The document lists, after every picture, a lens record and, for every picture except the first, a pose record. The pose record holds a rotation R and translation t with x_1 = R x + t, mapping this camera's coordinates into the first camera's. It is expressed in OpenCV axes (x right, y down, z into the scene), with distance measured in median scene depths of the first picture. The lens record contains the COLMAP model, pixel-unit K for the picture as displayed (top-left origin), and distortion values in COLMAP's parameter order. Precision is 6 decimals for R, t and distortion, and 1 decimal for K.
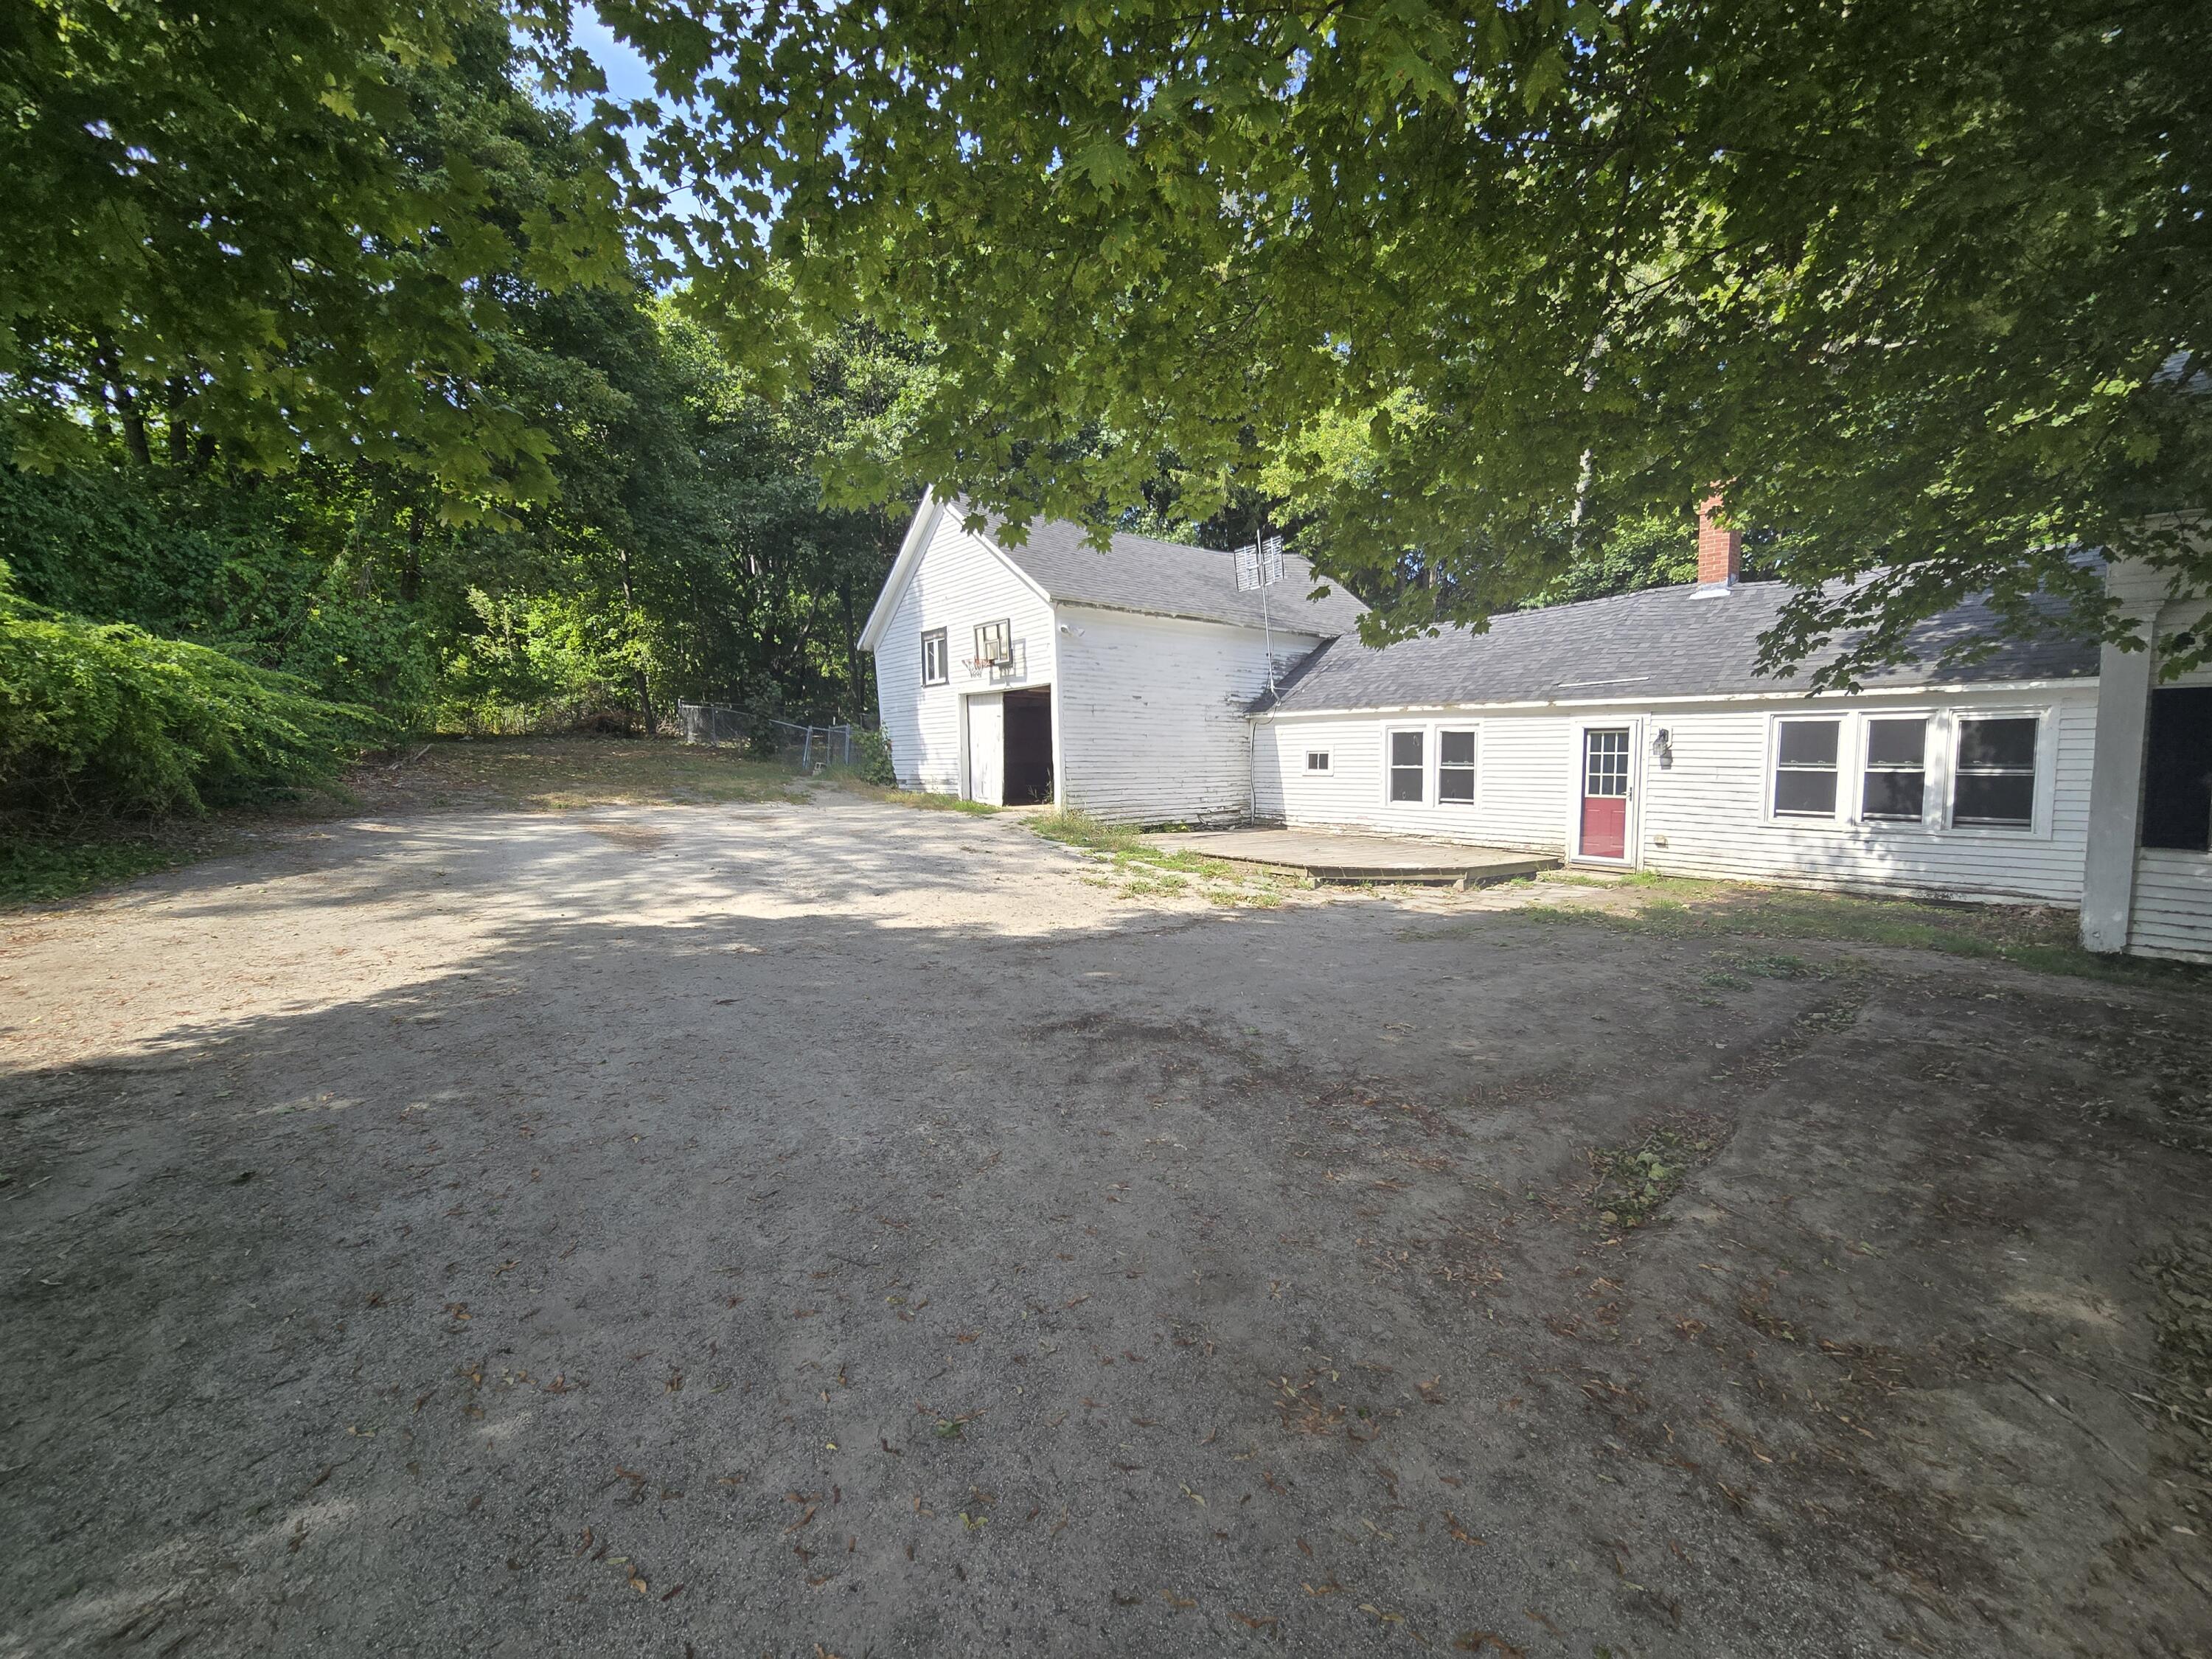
lens RADIAL K [[911.5, 0, 1097.5], [0, 911.5, 794.8], [0, 0, 1]] dist [-0.005023, 0.001899]
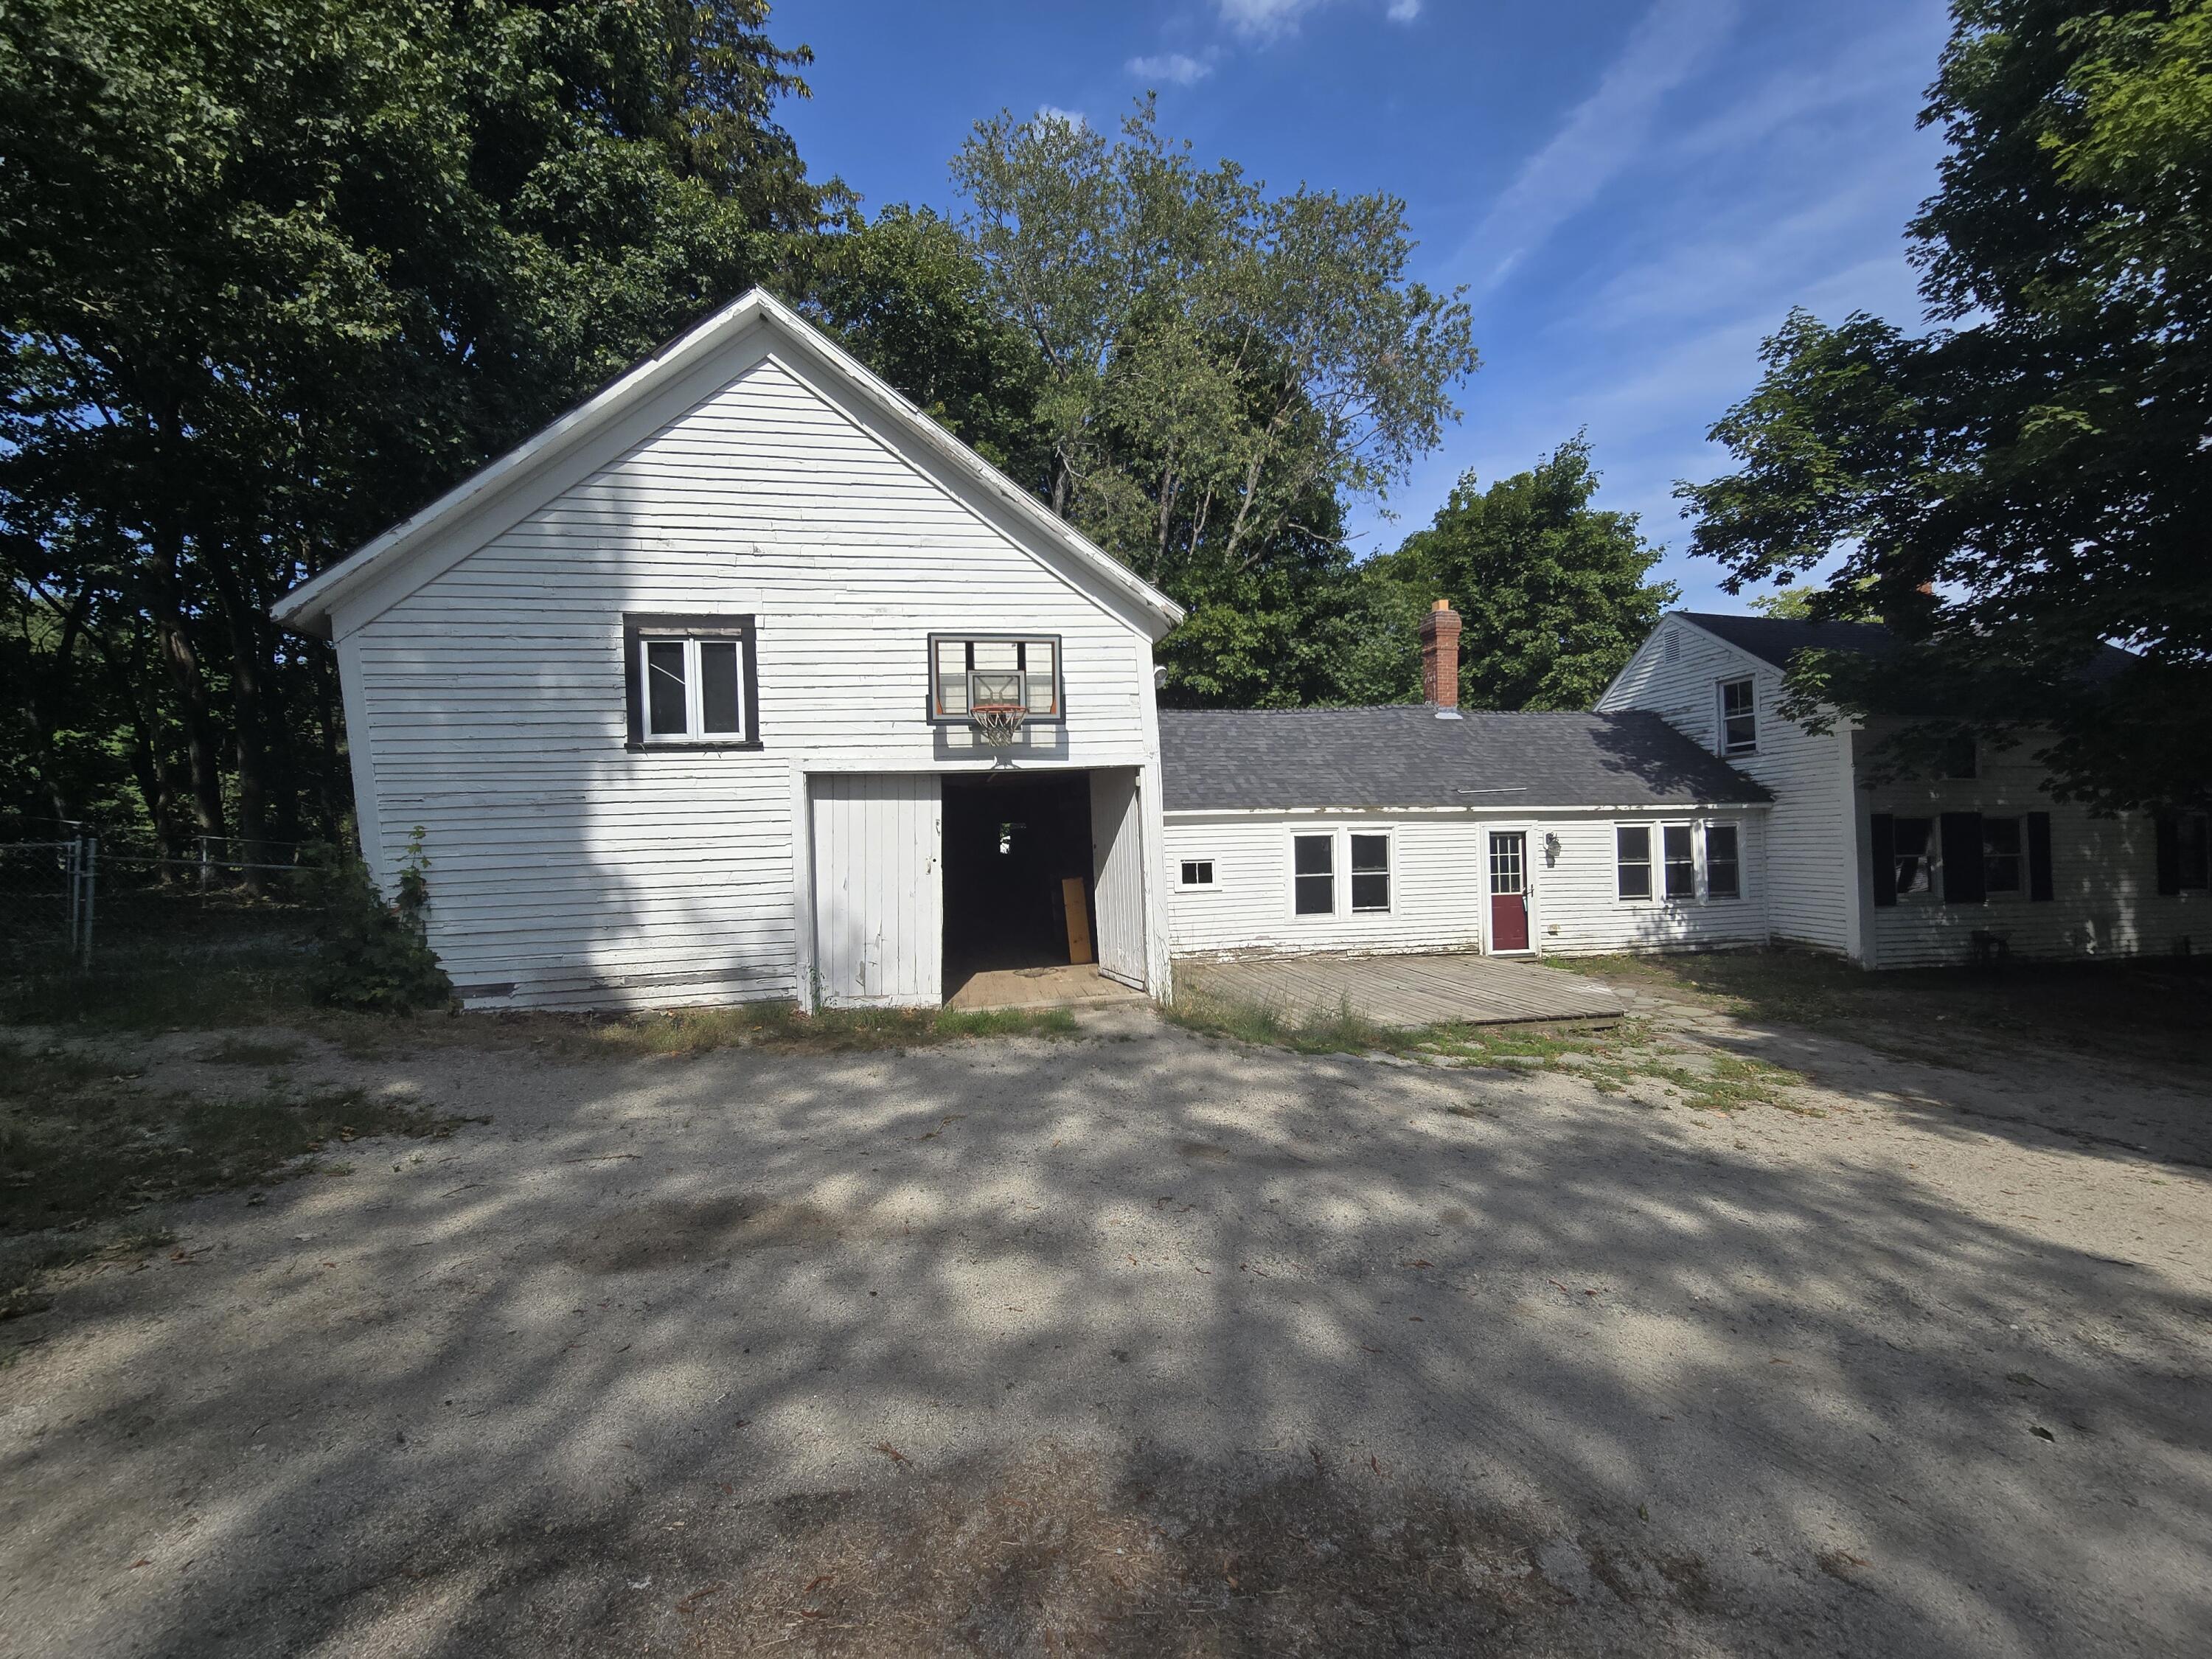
lens RADIAL K [[911.5, 0, 1121.4], [0, 911.5, 815.4], [0, 0, 1]] dist [-0.005023, 0.001899]
pose [[0.477045, -0.008210, 0.878841, -0.630707], [0.056906, 0.998147, -0.021565, -0.095807], [-0.877035, 0.060298, 0.476628, 0.877143]]
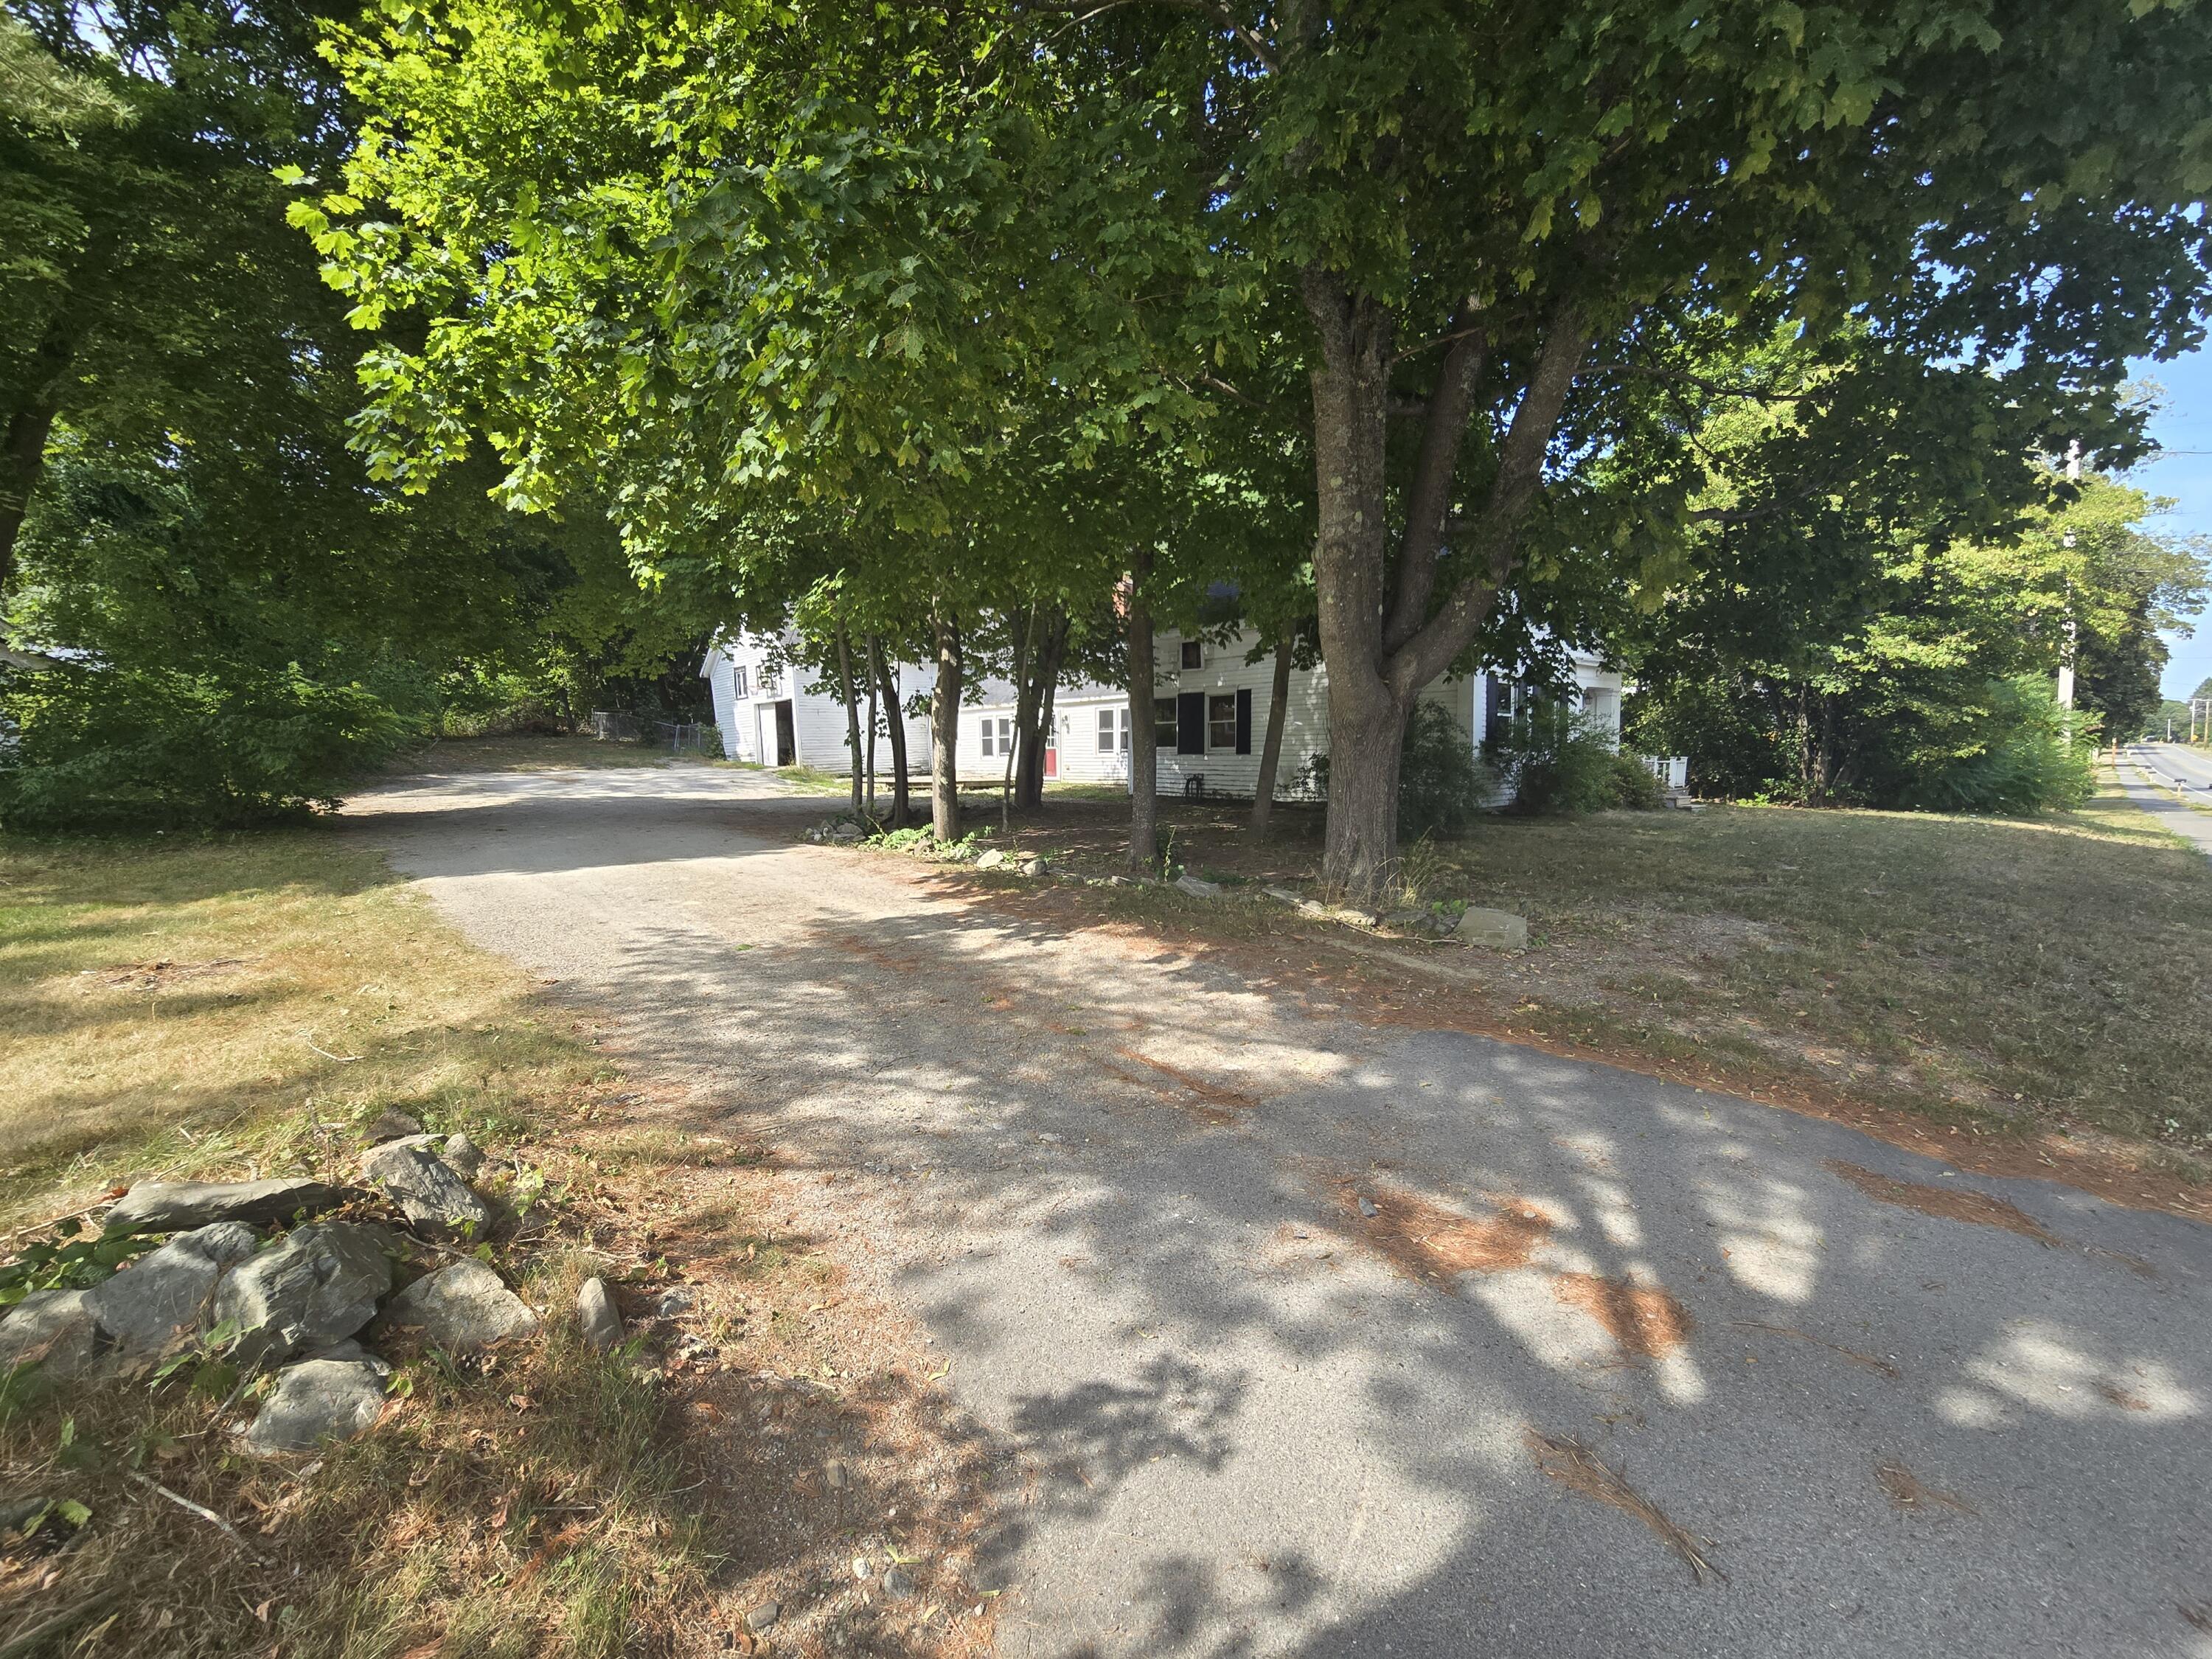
lens RADIAL K [[911.5, 0, 1098.9], [0, 911.5, 811.9], [0, 0, 1]] dist [-0.005023, 0.001899]
pose [[0.997487, -0.030404, 0.063991, 0.527761], [0.028712, 0.999218, 0.027195, 0.092992], [-0.064768, -0.025290, 0.997580, -1.066942]]
